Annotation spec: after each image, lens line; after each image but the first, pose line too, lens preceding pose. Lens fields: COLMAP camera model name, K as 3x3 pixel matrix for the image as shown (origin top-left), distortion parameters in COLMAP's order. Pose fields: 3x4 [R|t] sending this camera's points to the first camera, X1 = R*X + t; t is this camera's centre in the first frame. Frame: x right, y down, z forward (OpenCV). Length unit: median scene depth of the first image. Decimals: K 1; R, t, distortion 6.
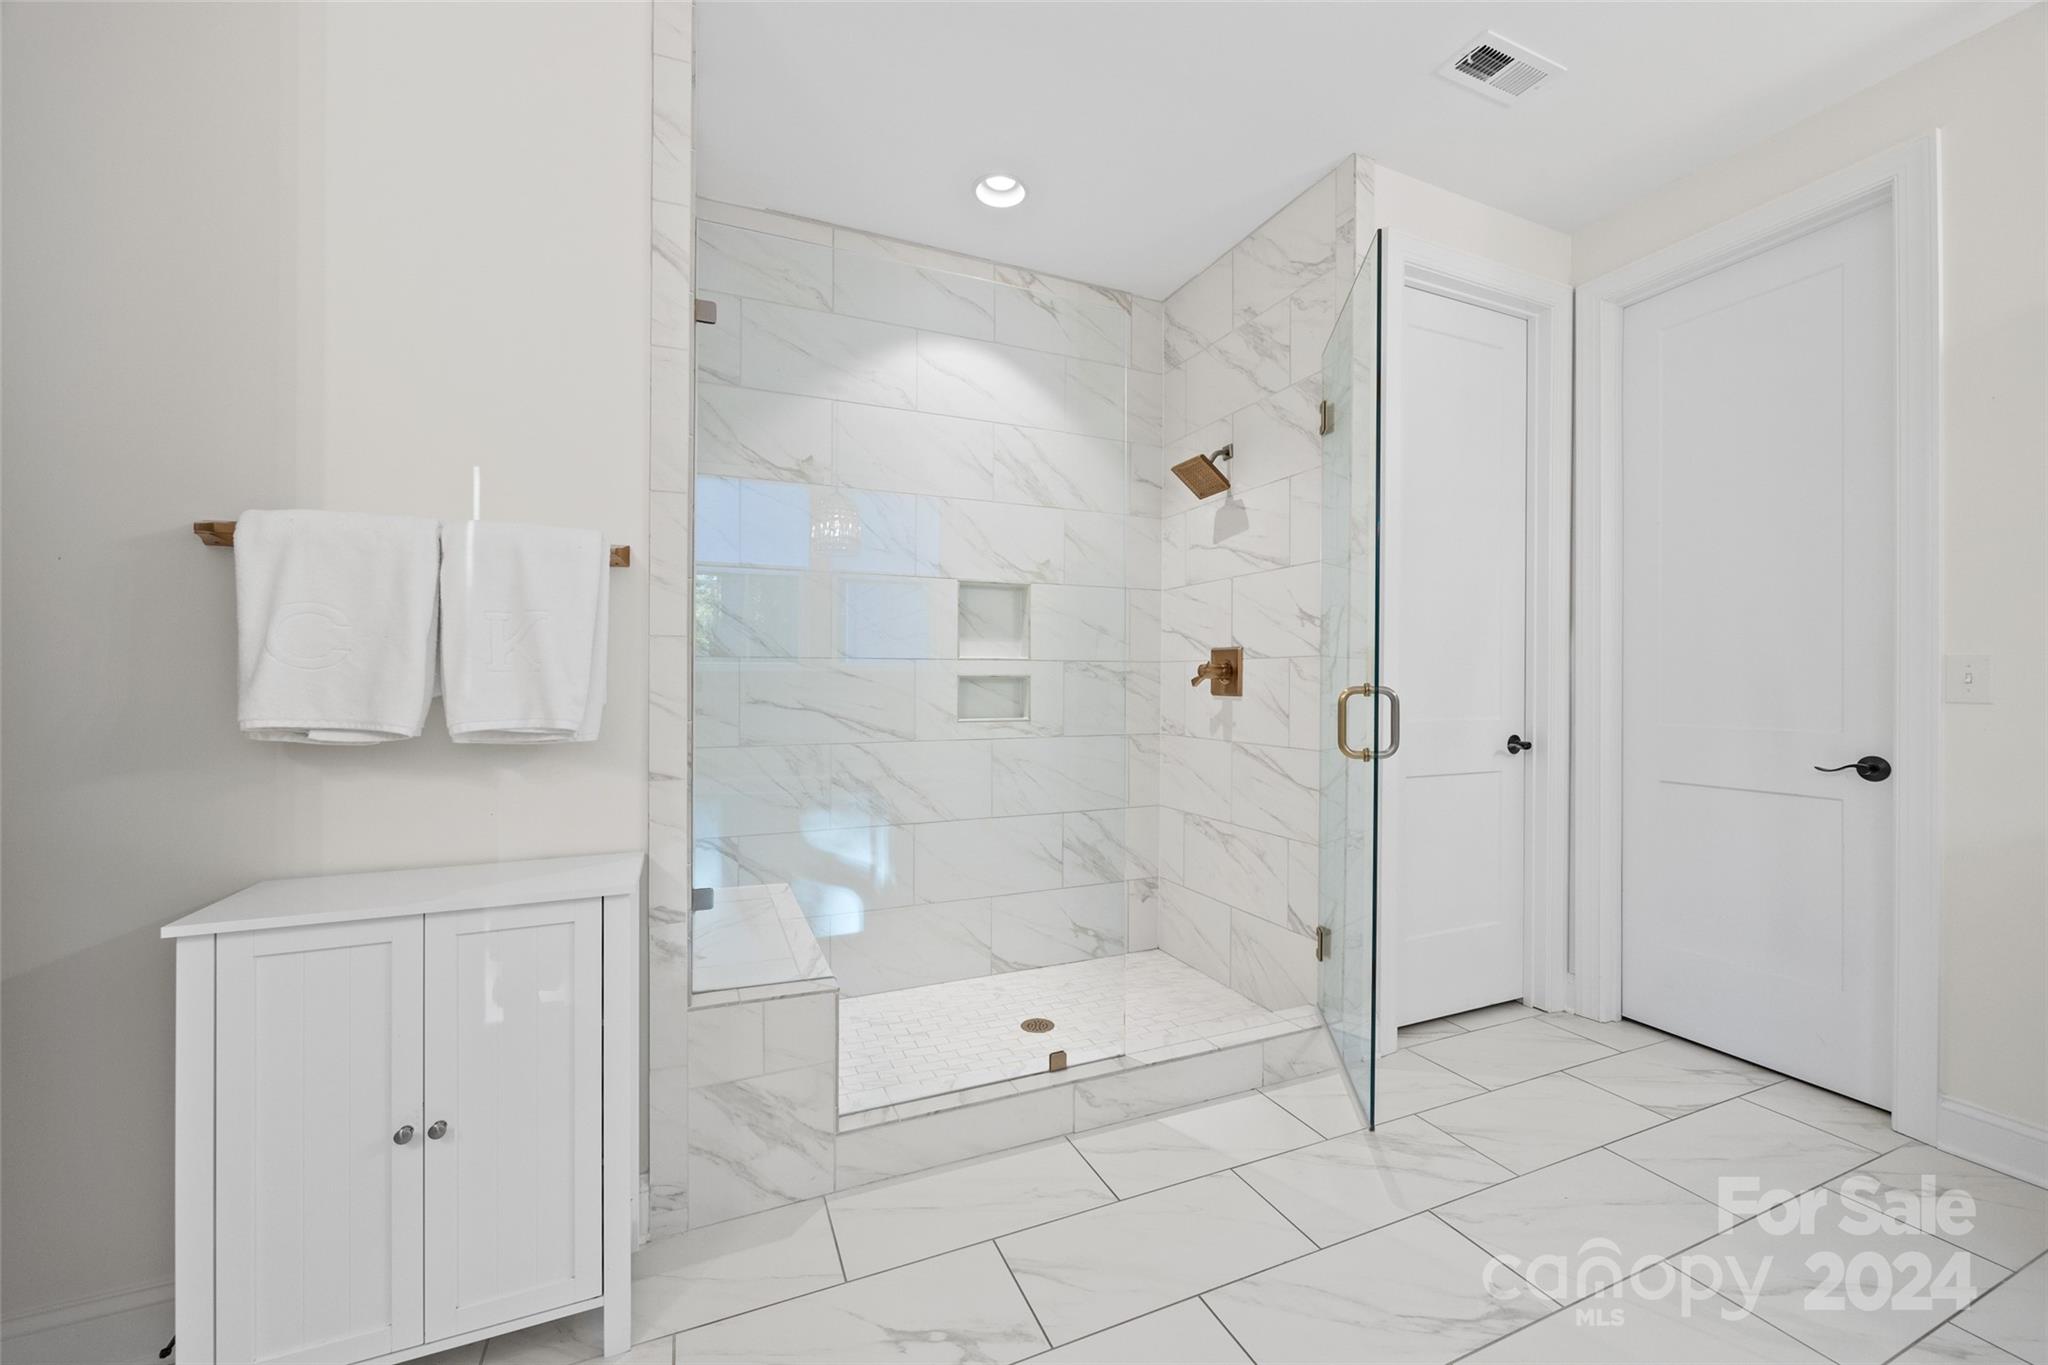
lens RADIAL K [[801.2, 0, 1028.3], [0, 801.2, 682.1], [0, 0, 1]] dist [0.001353, -0.000042]
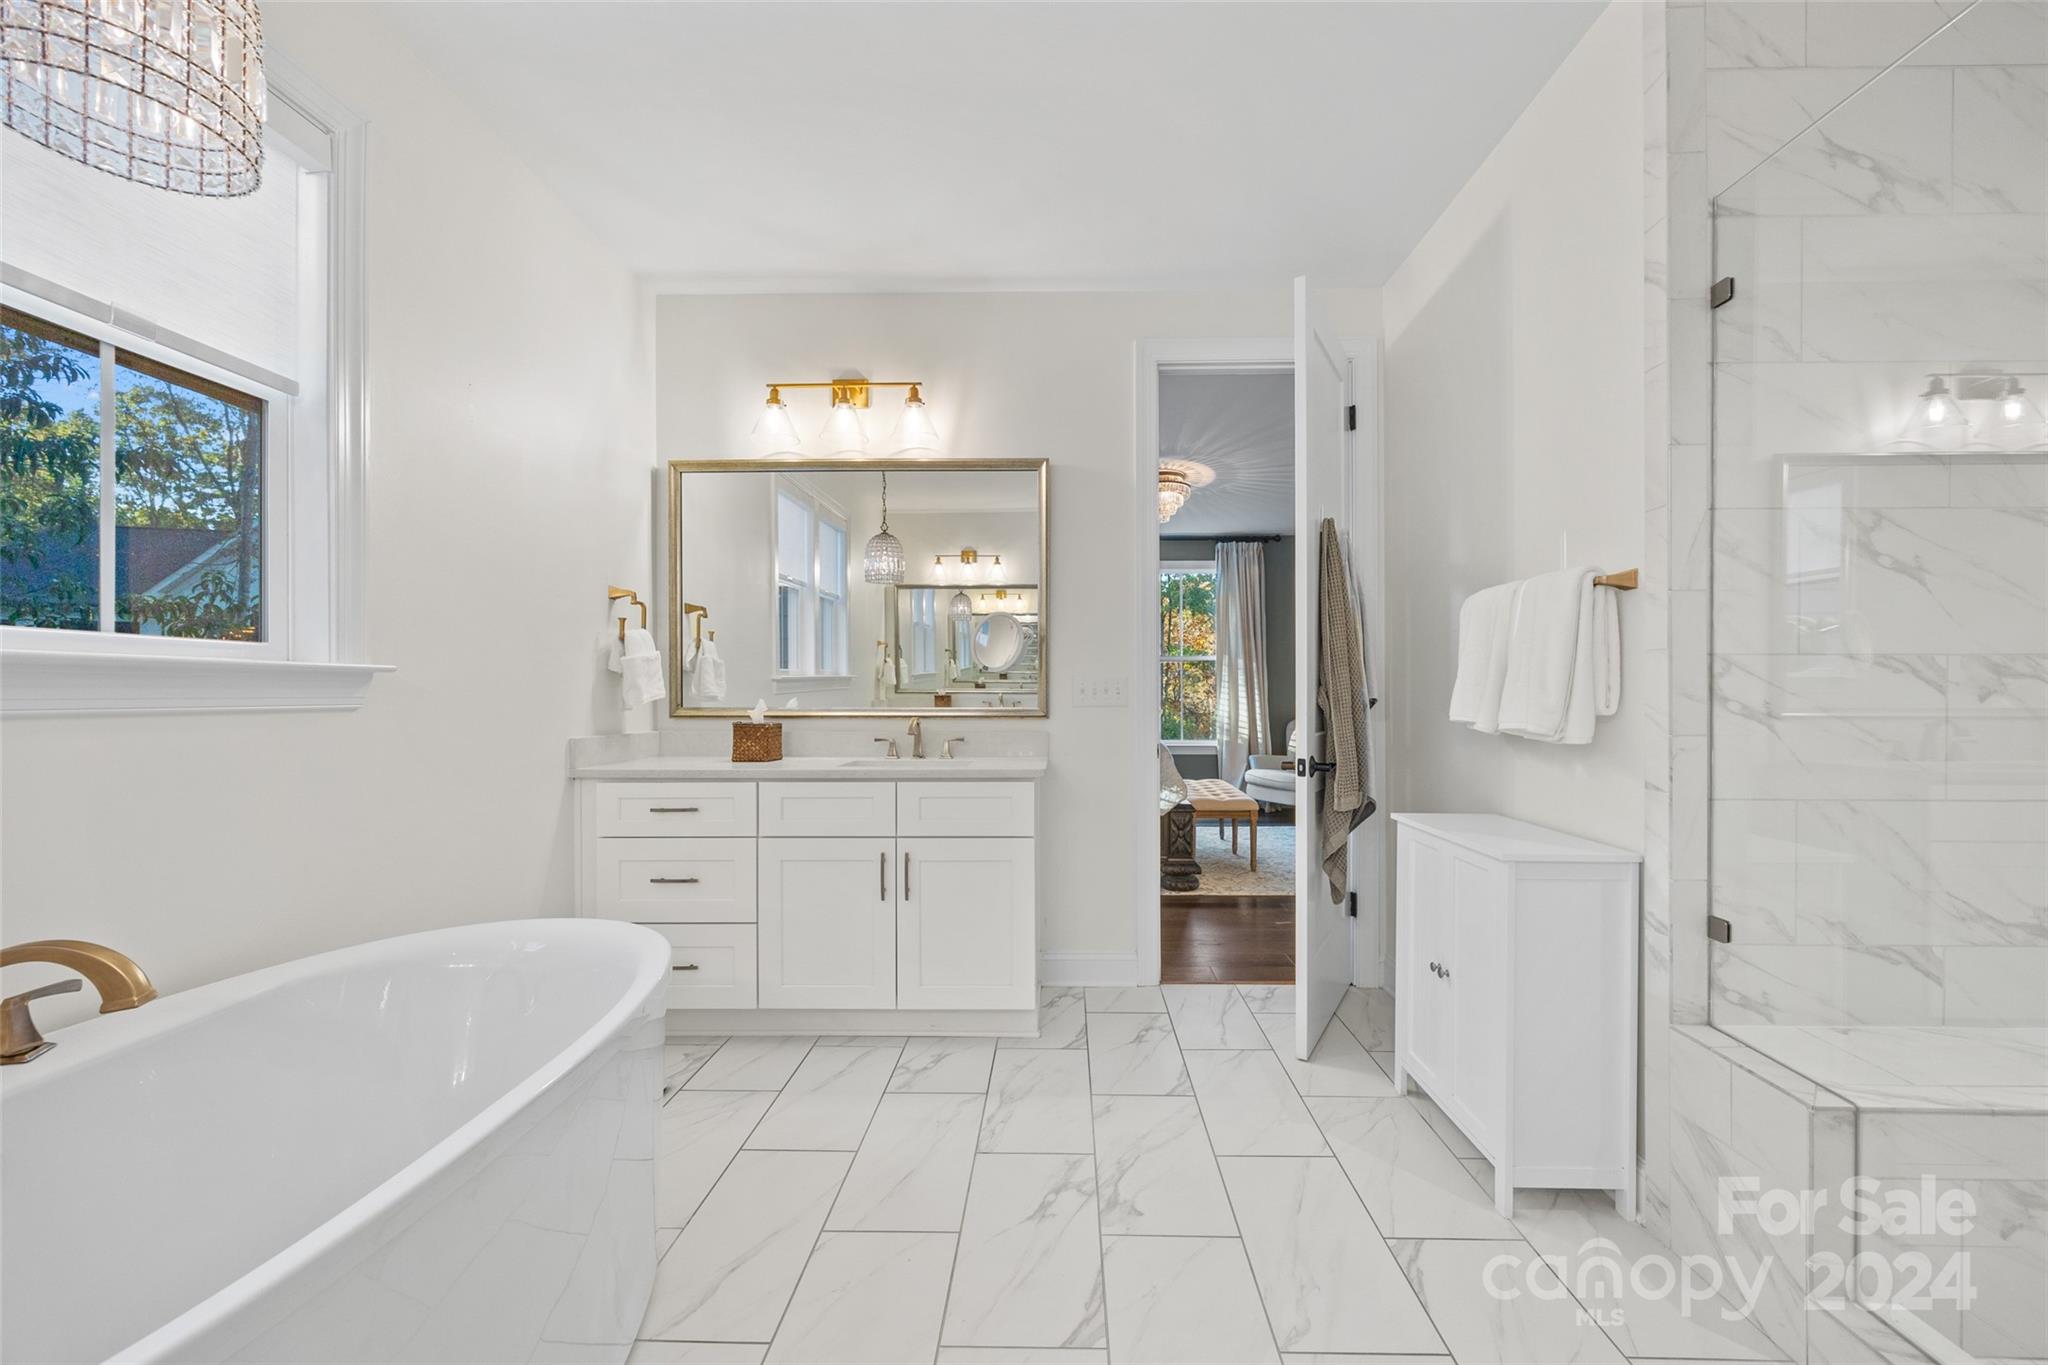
lens RADIAL K [[801.2, 0, 1031.6], [0, 801.2, 689.5], [0, 0, 1]] dist [0.001353, -0.000042]
pose [[-0.429296, -0.005019, -0.903150, 0.811937], [0.000407, 0.999983, -0.005751, -0.001484], [0.903164, -0.002836, -0.429287, 0.717271]]
